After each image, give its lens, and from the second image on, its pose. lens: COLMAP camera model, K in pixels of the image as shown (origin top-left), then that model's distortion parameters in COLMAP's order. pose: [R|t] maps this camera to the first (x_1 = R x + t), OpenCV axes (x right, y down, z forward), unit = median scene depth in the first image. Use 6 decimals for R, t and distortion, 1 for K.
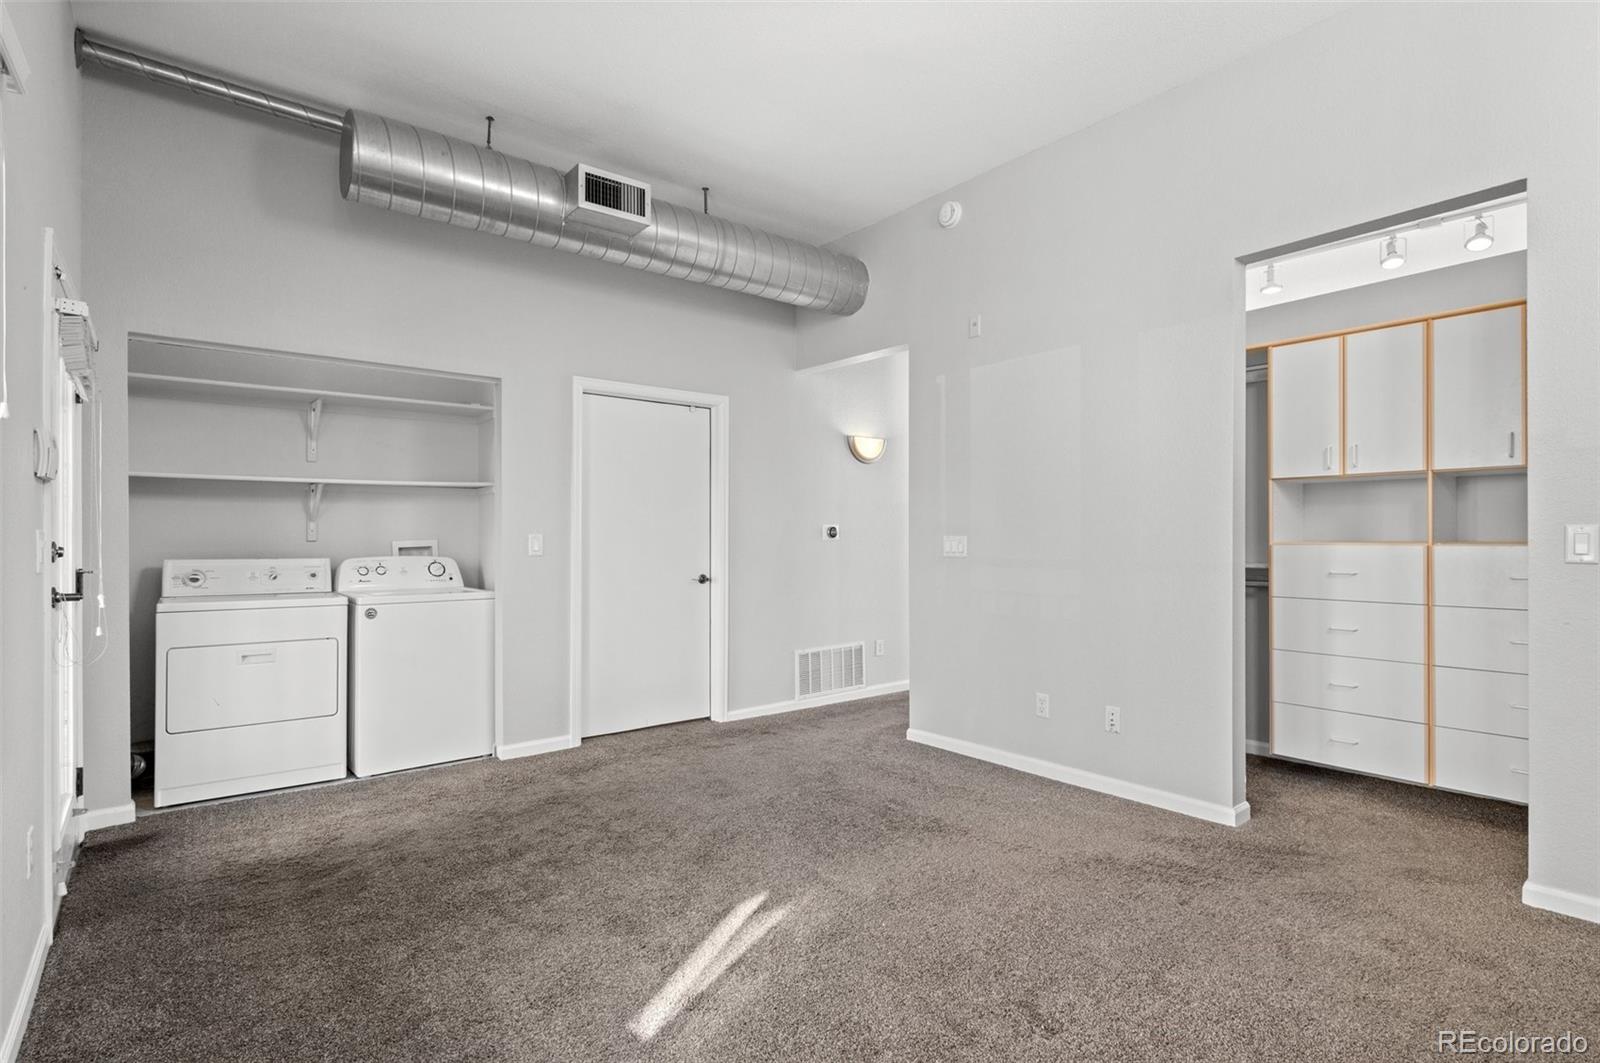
lens RADIAL K [[799.5, 0, 804.6], [0, 799.5, 536.6], [0, 0, 1]] dist [-0.002062, -0.000268]
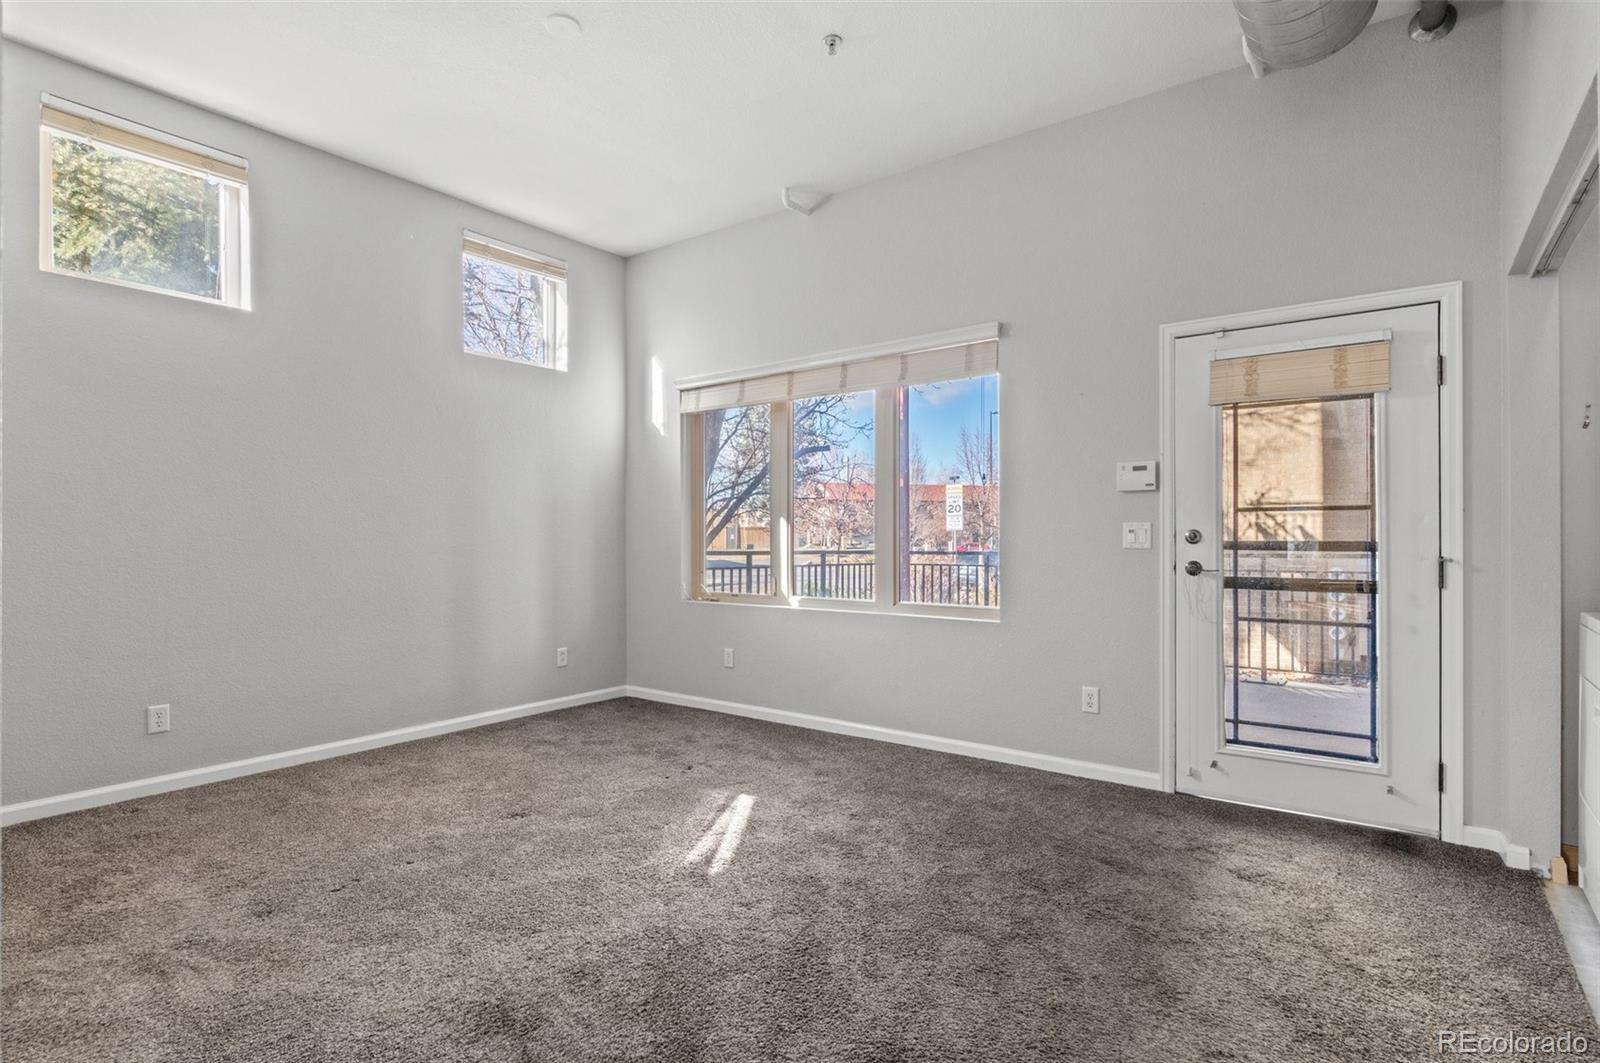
lens RADIAL K [[799.5, 0, 798.5], [0, 799.5, 530.6], [0, 0, 1]] dist [-0.002062, -0.000268]
pose [[-0.969126, 0.002918, -0.246549, 0.099282], [0.004203, 0.999980, -0.004685, 0.013579], [0.246531, -0.005576, -0.969119, 2.118218]]
